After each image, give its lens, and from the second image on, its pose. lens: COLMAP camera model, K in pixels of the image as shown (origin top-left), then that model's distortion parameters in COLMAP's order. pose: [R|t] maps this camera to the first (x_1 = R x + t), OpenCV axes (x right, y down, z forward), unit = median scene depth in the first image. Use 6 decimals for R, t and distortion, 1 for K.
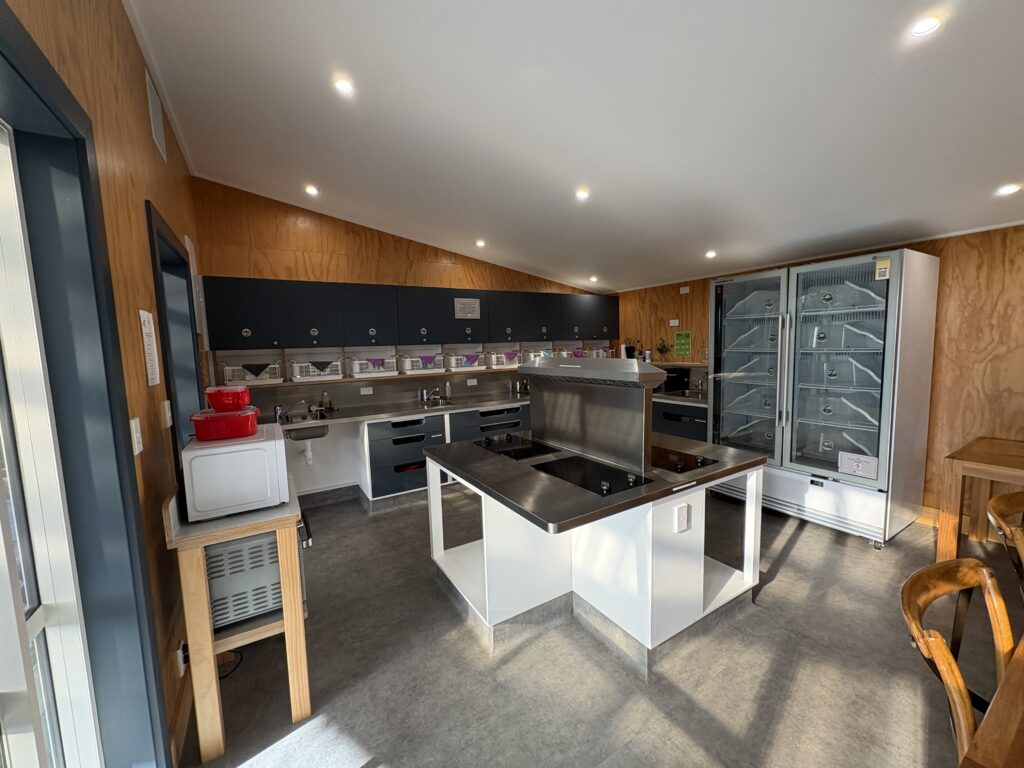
lens RADIAL K [[407.2, 0, 513.7], [0, 407.2, 386.5], [0, 0, 1]] dist [0.000386, 0.000022]
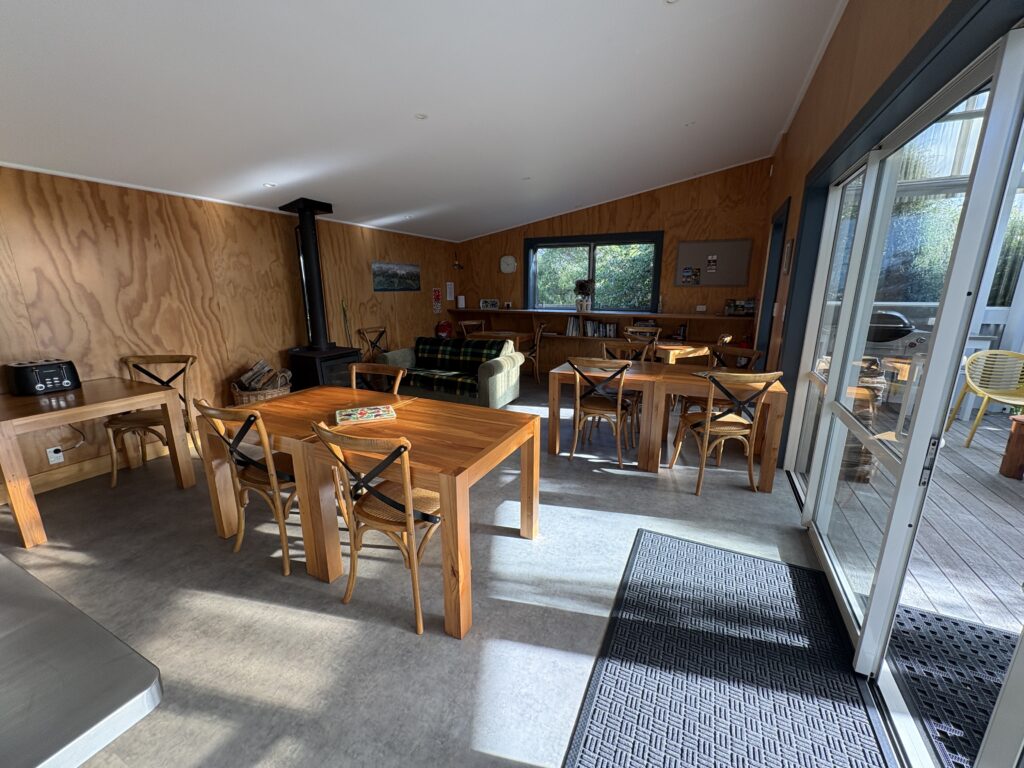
lens RADIAL K [[407.2, 0, 512.7], [0, 407.2, 383.0], [0, 0, 1]] dist [0.000386, 0.000022]
pose [[-0.537604, -0.175321, 0.824769, -0.351002], [0.093257, 0.959781, 0.264808, -0.049254], [-0.838025, 0.219277, -0.499632, 0.717668]]
